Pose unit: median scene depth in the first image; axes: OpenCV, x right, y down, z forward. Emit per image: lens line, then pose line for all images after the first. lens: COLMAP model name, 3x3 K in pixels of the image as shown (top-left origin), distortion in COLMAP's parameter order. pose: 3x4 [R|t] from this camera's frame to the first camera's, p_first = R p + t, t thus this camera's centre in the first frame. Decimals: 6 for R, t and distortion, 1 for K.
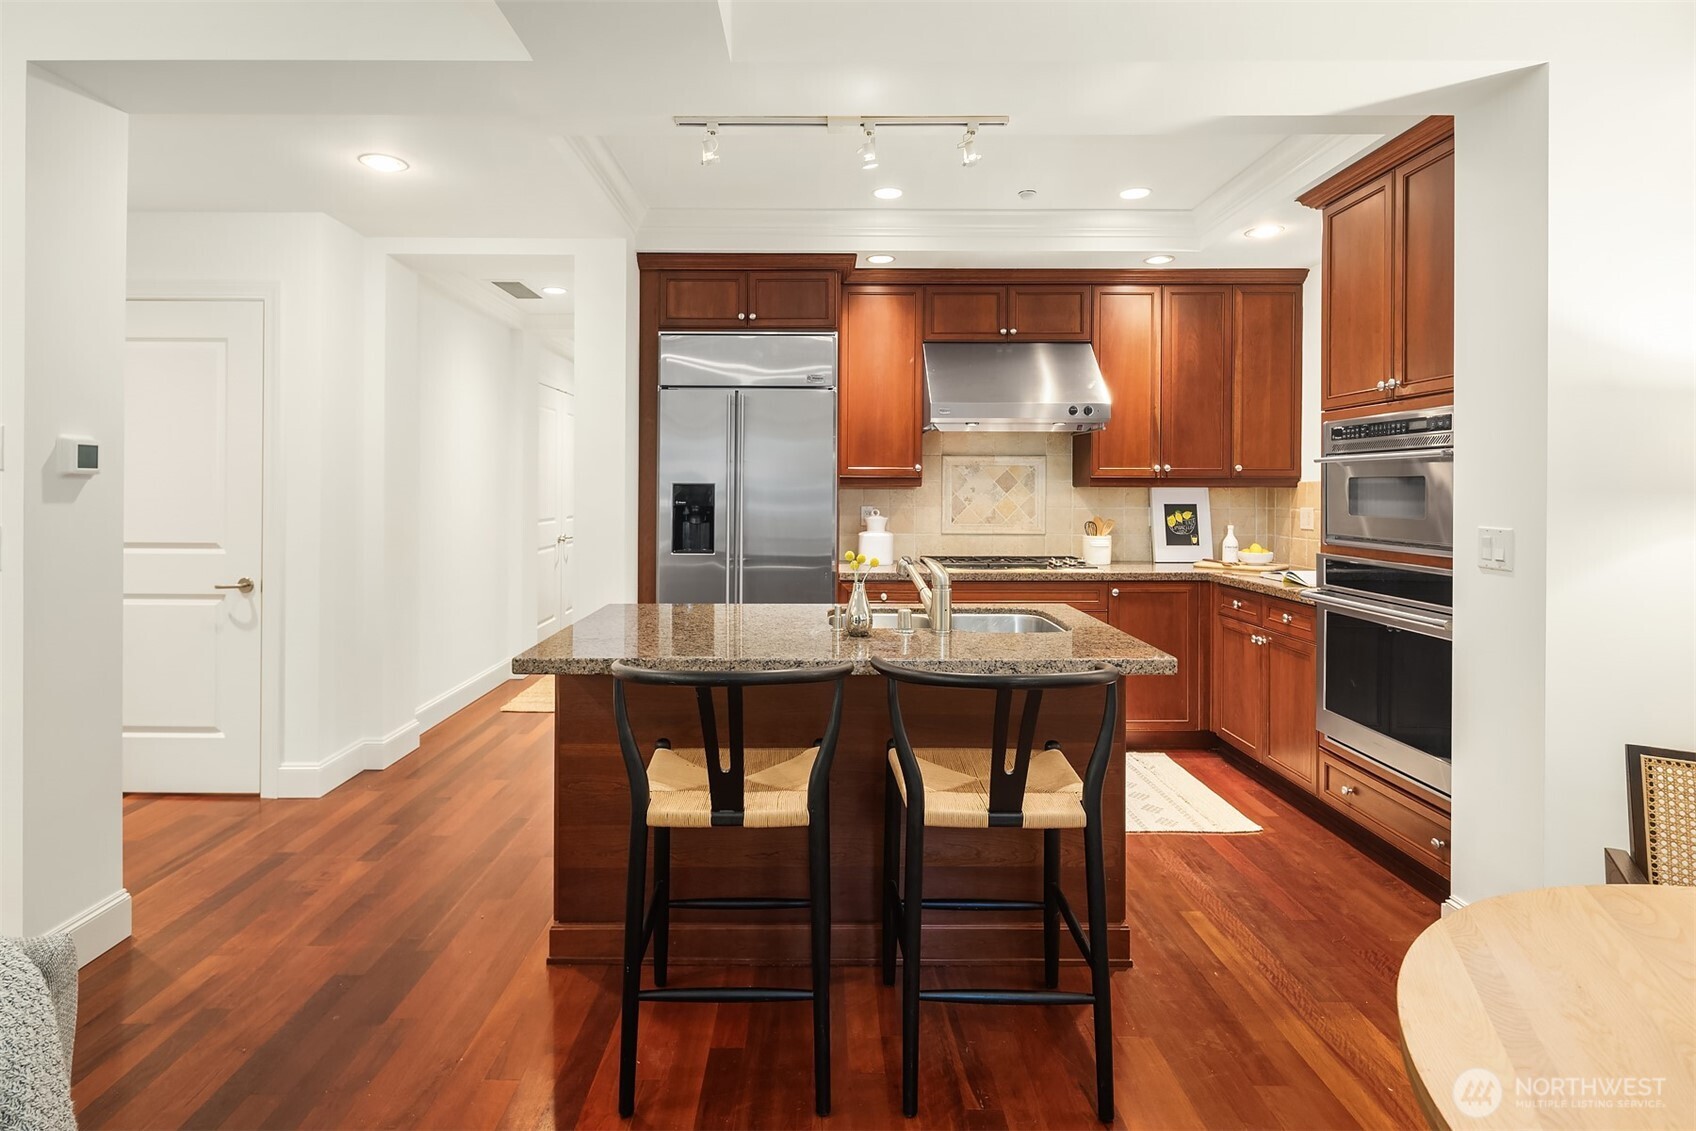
lens RADIAL K [[818.6, 0, 822.0], [0, 818.6, 491.6], [0, 0, 1]] dist [0.004129, -0.006996]
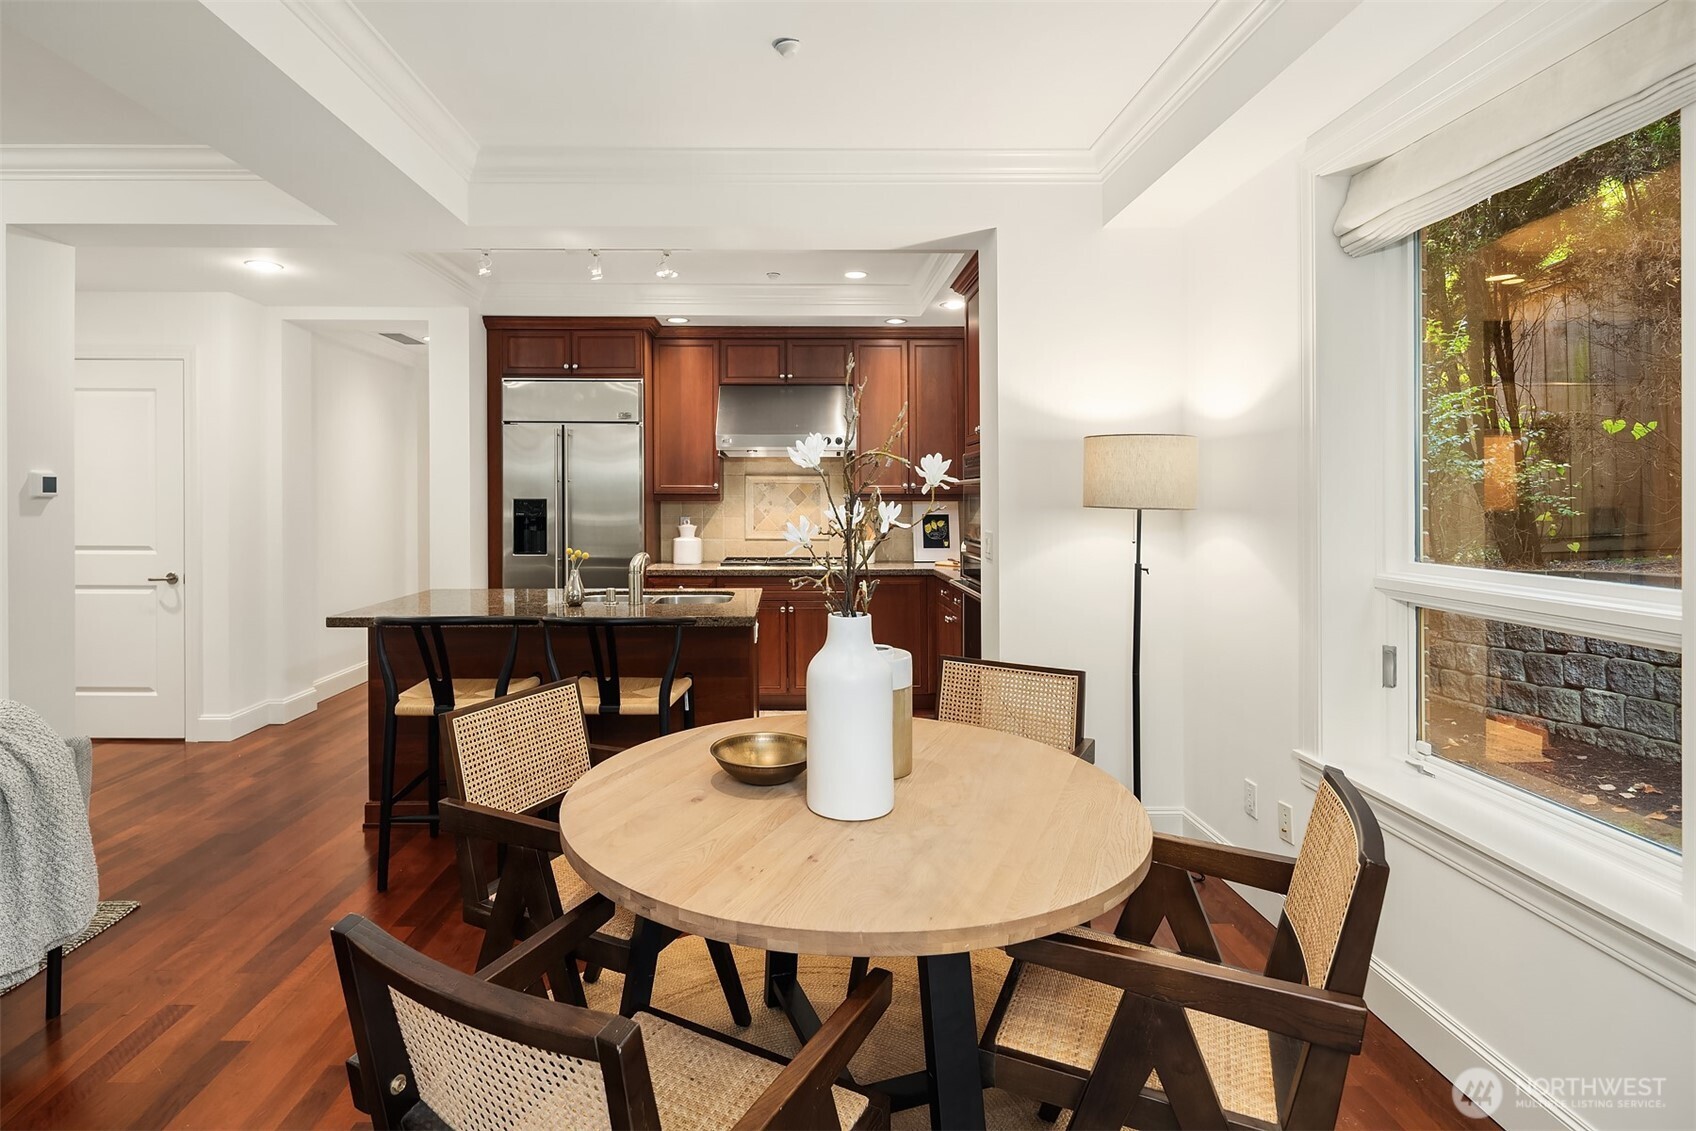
lens RADIAL K [[818.6, 0, 781.1], [0, 818.6, 509.6], [0, 0, 1]] dist [0.004129, -0.006996]
pose [[0.999995, -0.001403, -0.002914, 0.233871], [0.001436, 0.999936, 0.011204, -0.007101], [0.002898, -0.011208, 0.999933, -0.259108]]
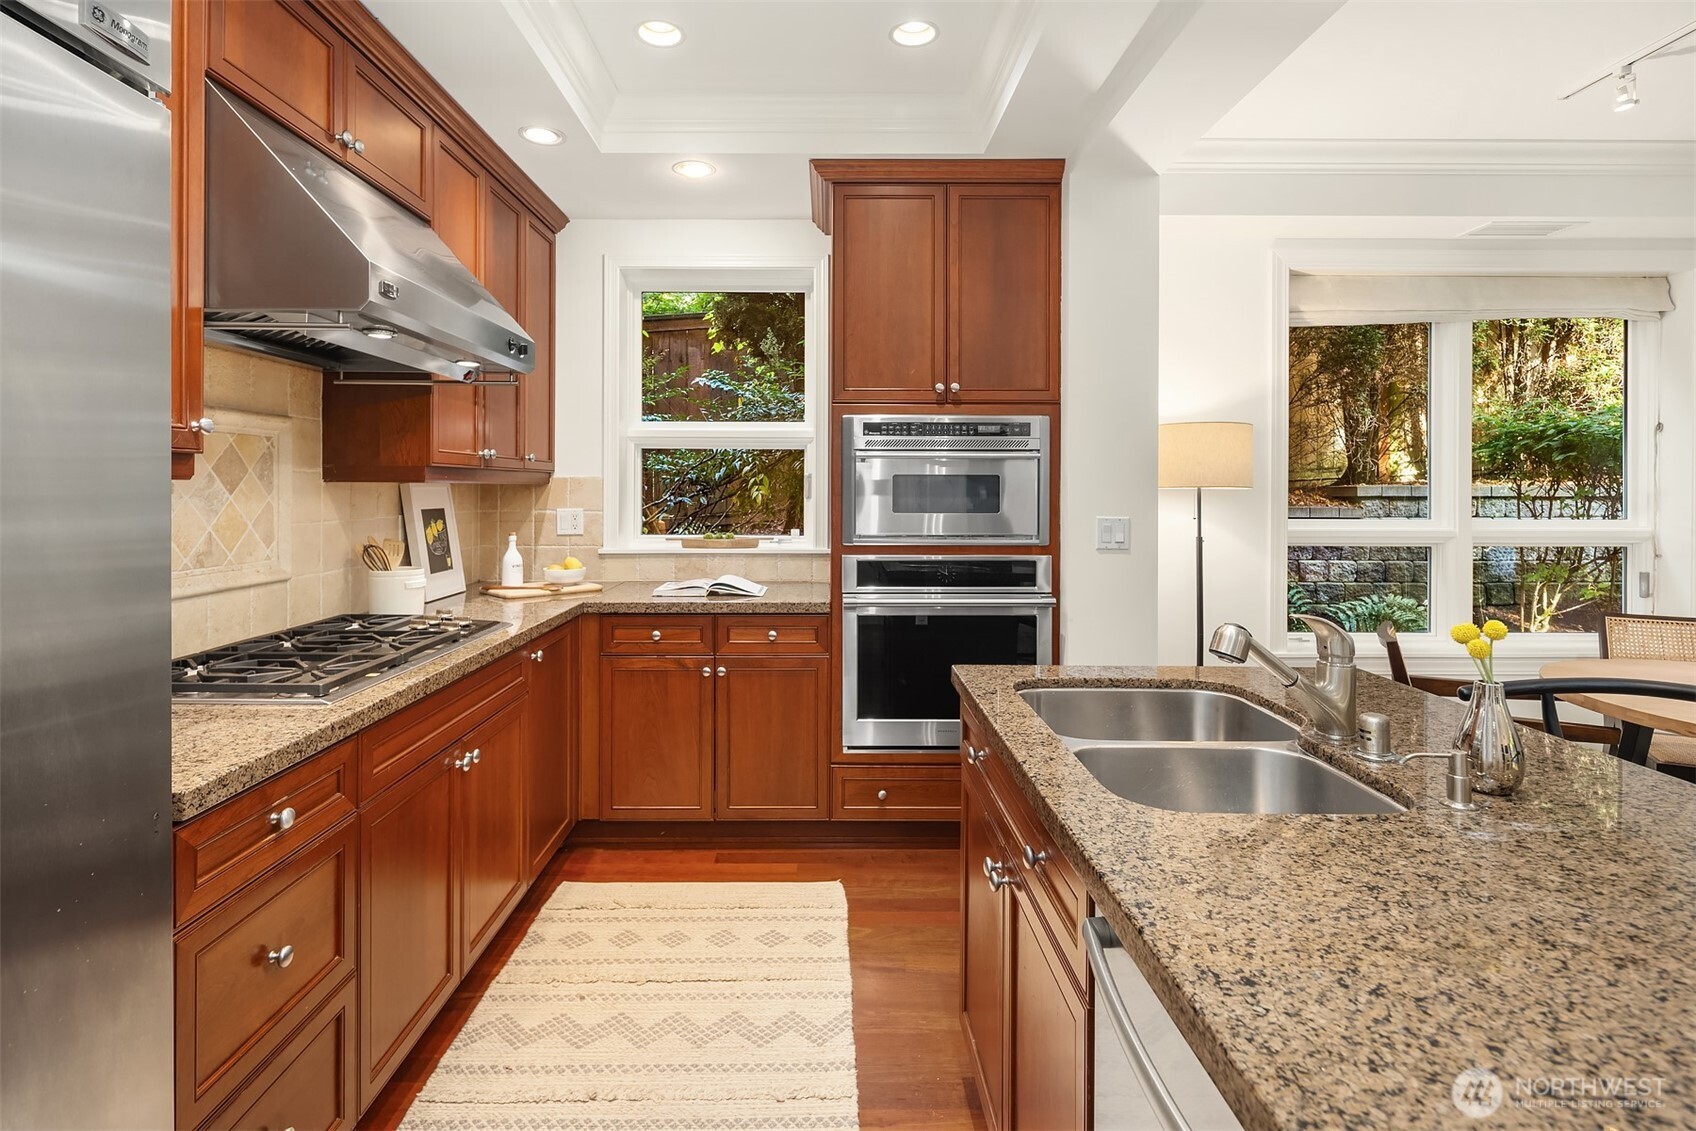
lens RADIAL K [[818.6, 0, 847.4], [0, 818.6, 494.6], [0, 0, 1]] dist [0.004129, -0.006996]
pose [[0.012395, -0.010871, 0.999864, -0.240749], [0.002276, 0.999939, 0.010844, -0.002918], [-0.999921, 0.002141, 0.012419, 0.739650]]
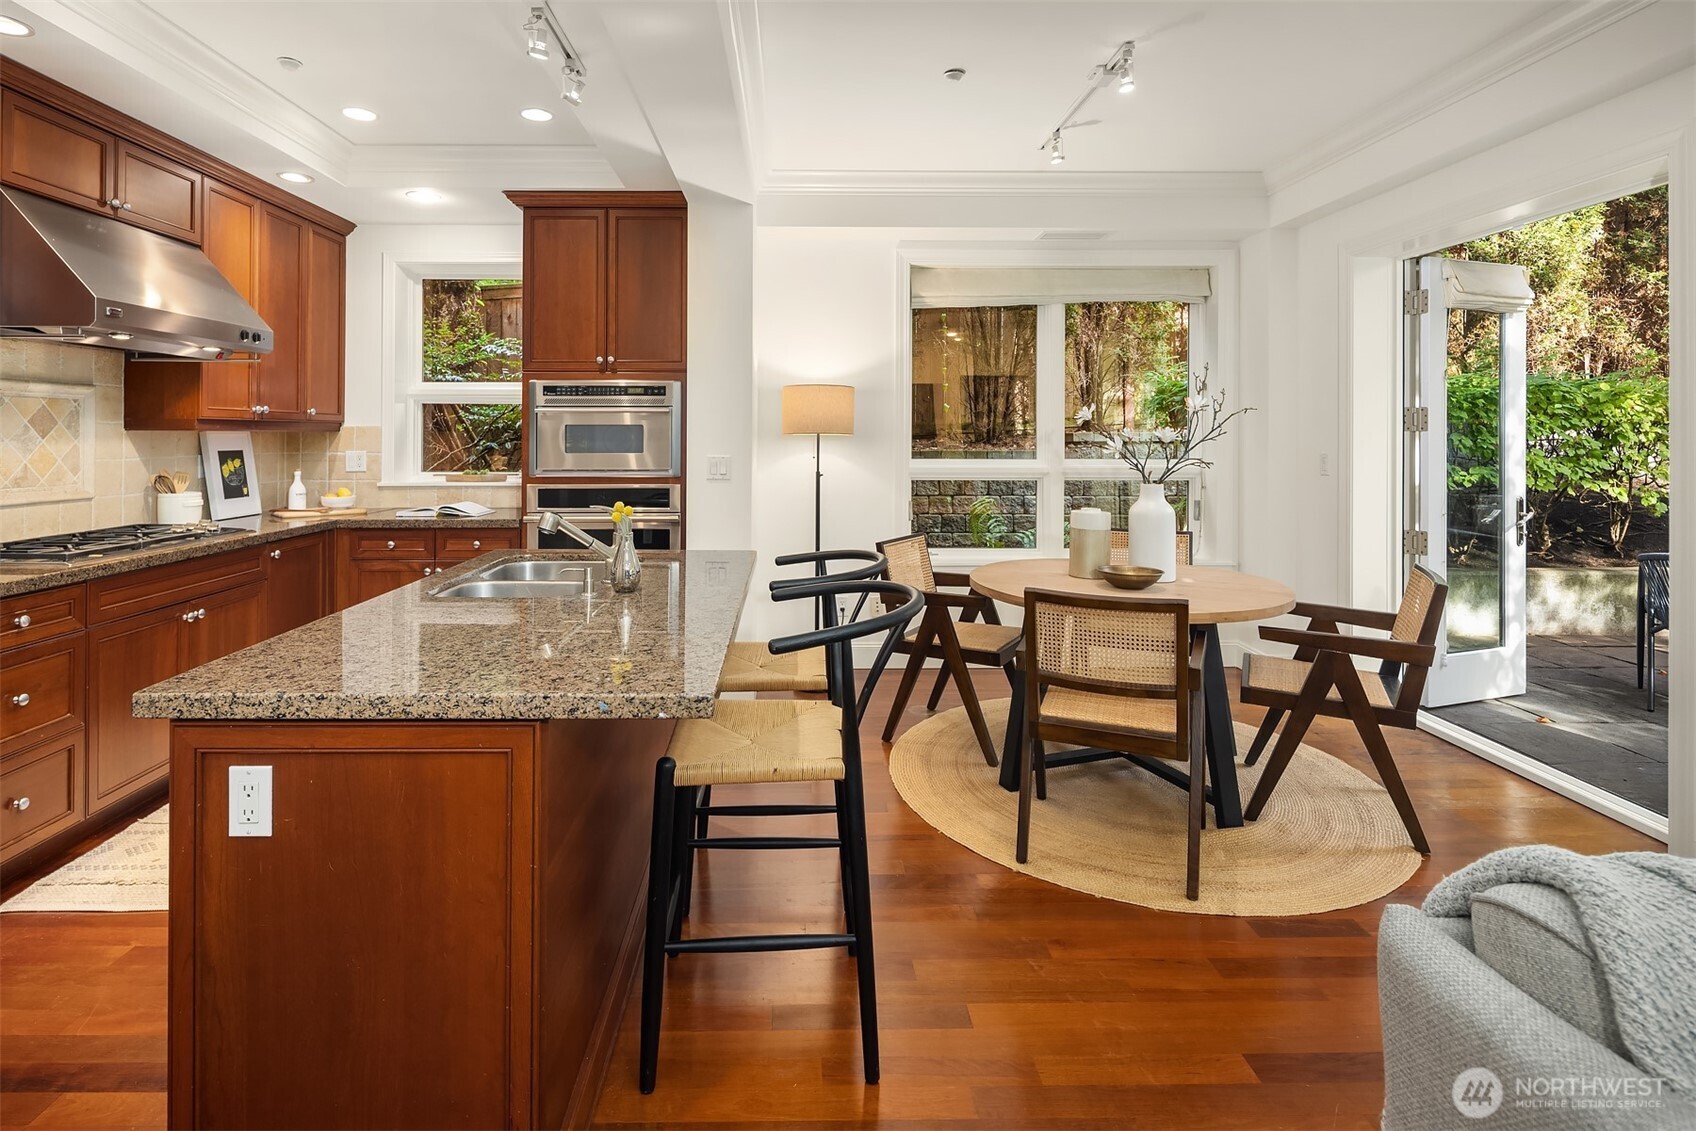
lens RADIAL K [[818.6, 0, 806.5], [0, 818.6, 437.1], [0, 0, 1]] dist [0.004129, -0.006996]
pose [[0.015595, -0.004668, 0.999868, -0.475746], [0.002803, 0.999985, 0.004624, -0.001558], [-0.999874, 0.002731, 0.015607, 0.418607]]
